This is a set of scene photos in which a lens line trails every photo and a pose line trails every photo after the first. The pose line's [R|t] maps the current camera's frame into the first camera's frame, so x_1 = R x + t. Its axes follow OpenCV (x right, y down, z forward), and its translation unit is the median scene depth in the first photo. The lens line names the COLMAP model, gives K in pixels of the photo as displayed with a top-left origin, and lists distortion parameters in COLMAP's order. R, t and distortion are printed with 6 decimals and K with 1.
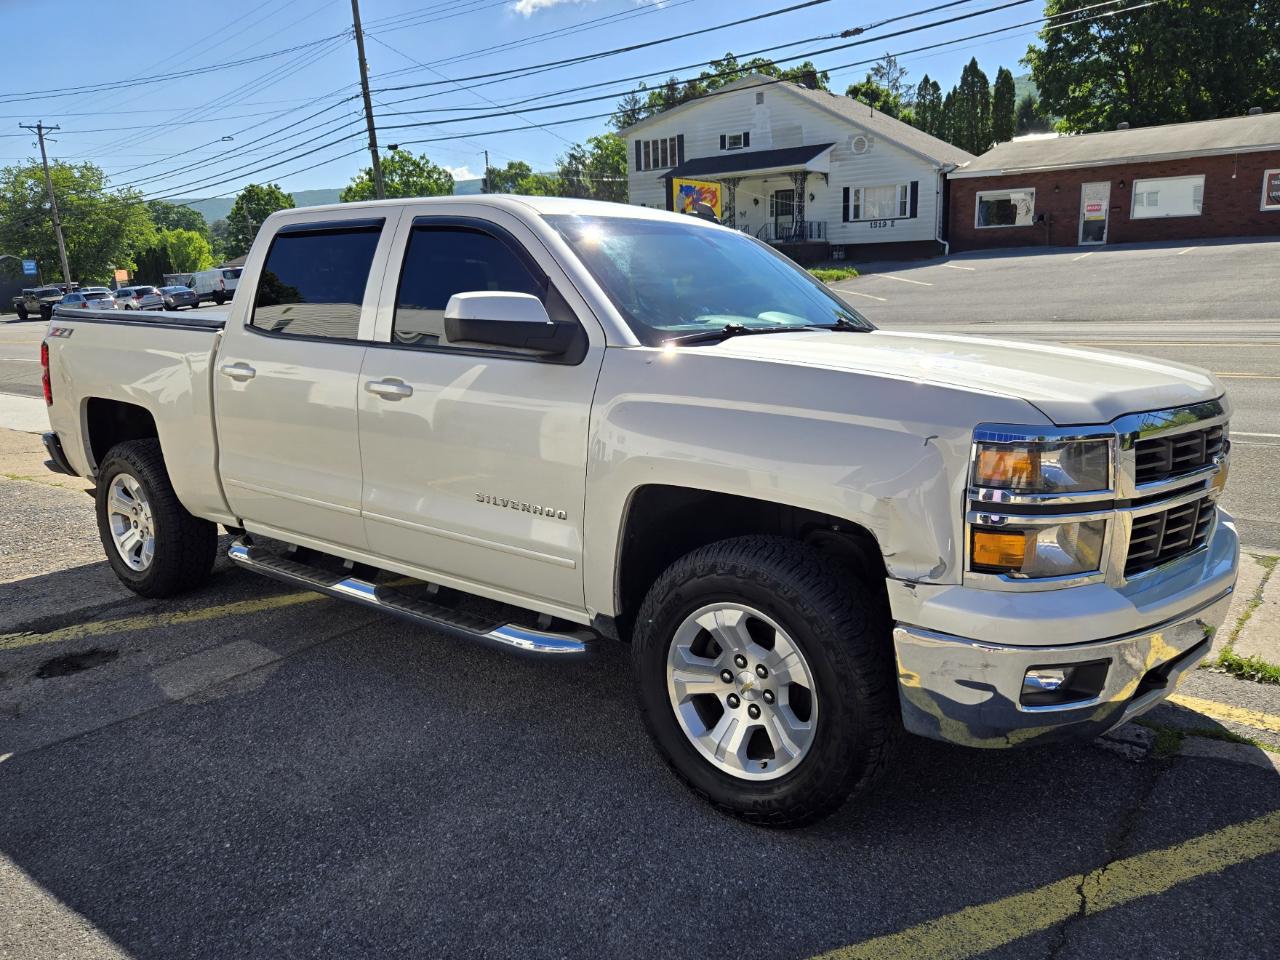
lens RADIAL K [[977.9, 0, 651.7], [0, 977.9, 481.9], [0, 0, 1]] dist [0.069970, -0.054292]
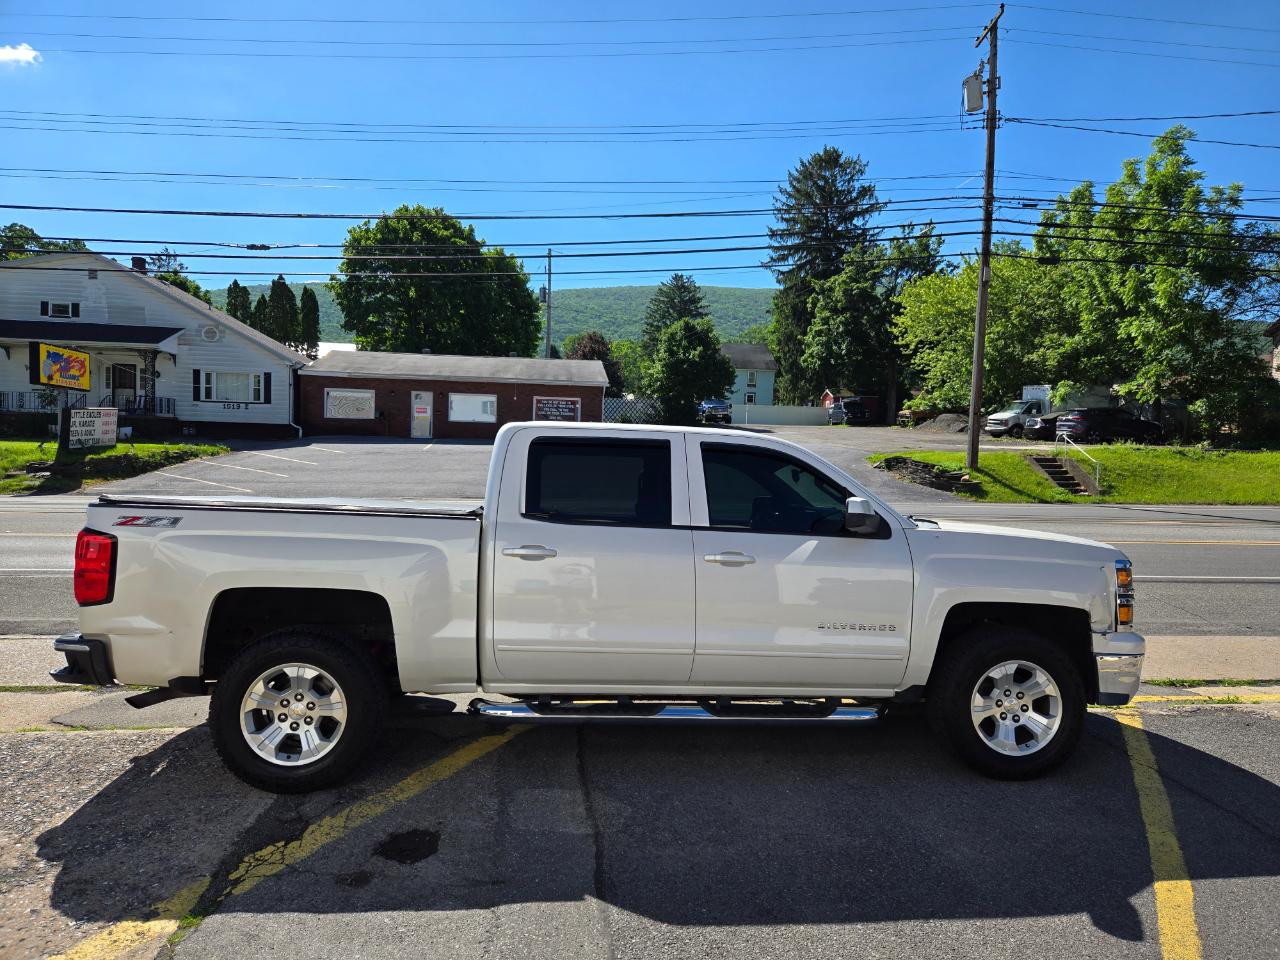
lens RADIAL K [[867.2, 0, 645.5], [0, 867.2, 470.8], [0, 0, 1]] dist [0.058995, -0.047062]
pose [[0.714481, 0.030242, 0.699001, -0.124603], [0.100050, 0.984382, -0.144855, -0.004973], [-0.692464, 0.173431, 0.700296, 0.017279]]
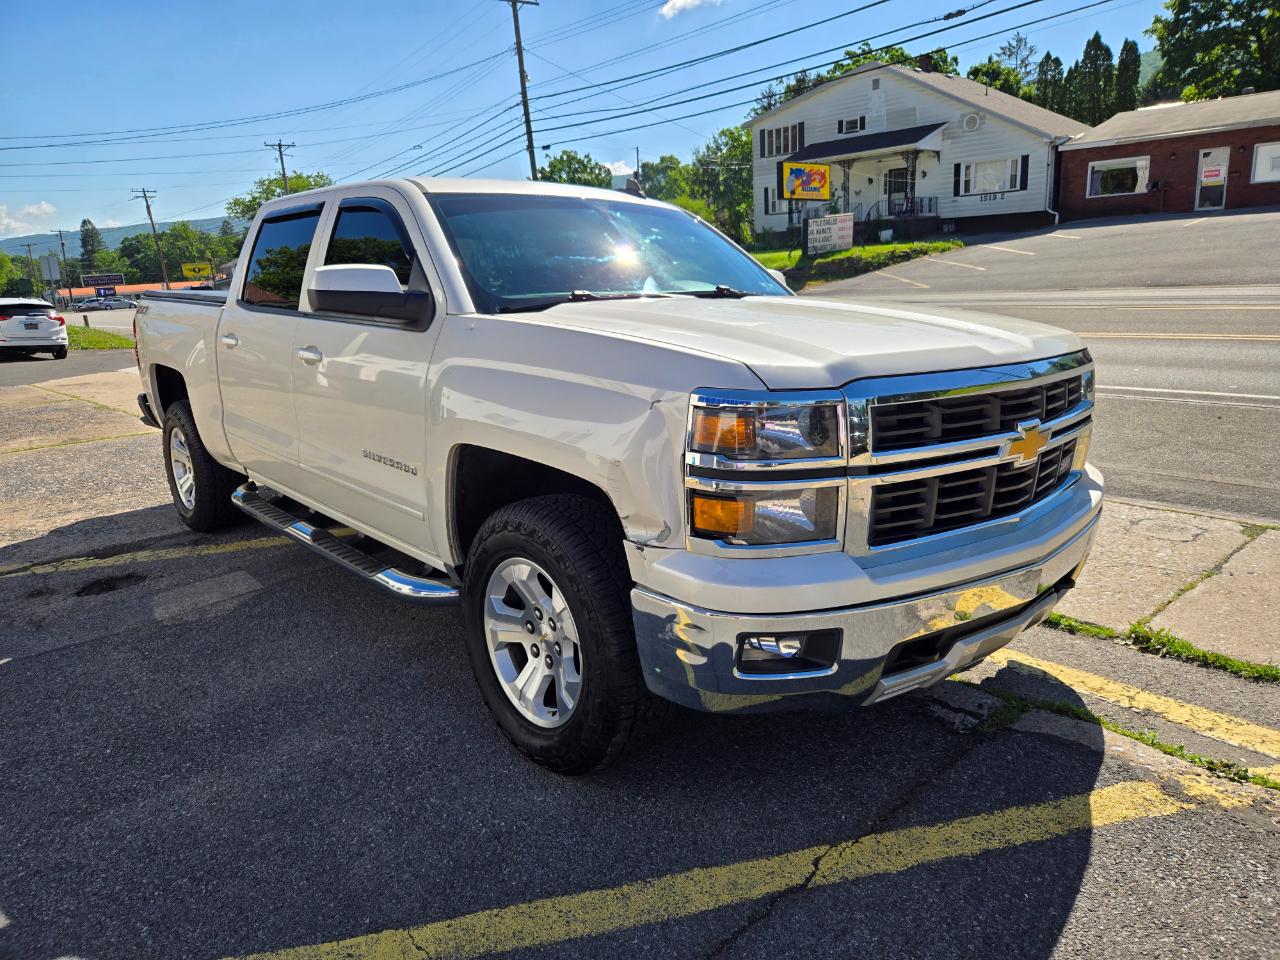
lens RADIAL K [[862.1, 0, 634.5], [0, 862.1, 461.2], [0, 0, 1]] dist [0.061253, -0.041259]
pose [[0.984480, 0.017387, -0.174636, 0.026871], [-0.012781, 0.999541, 0.027461, -0.000520], [0.175033, -0.024802, 0.984250, 0.008546]]
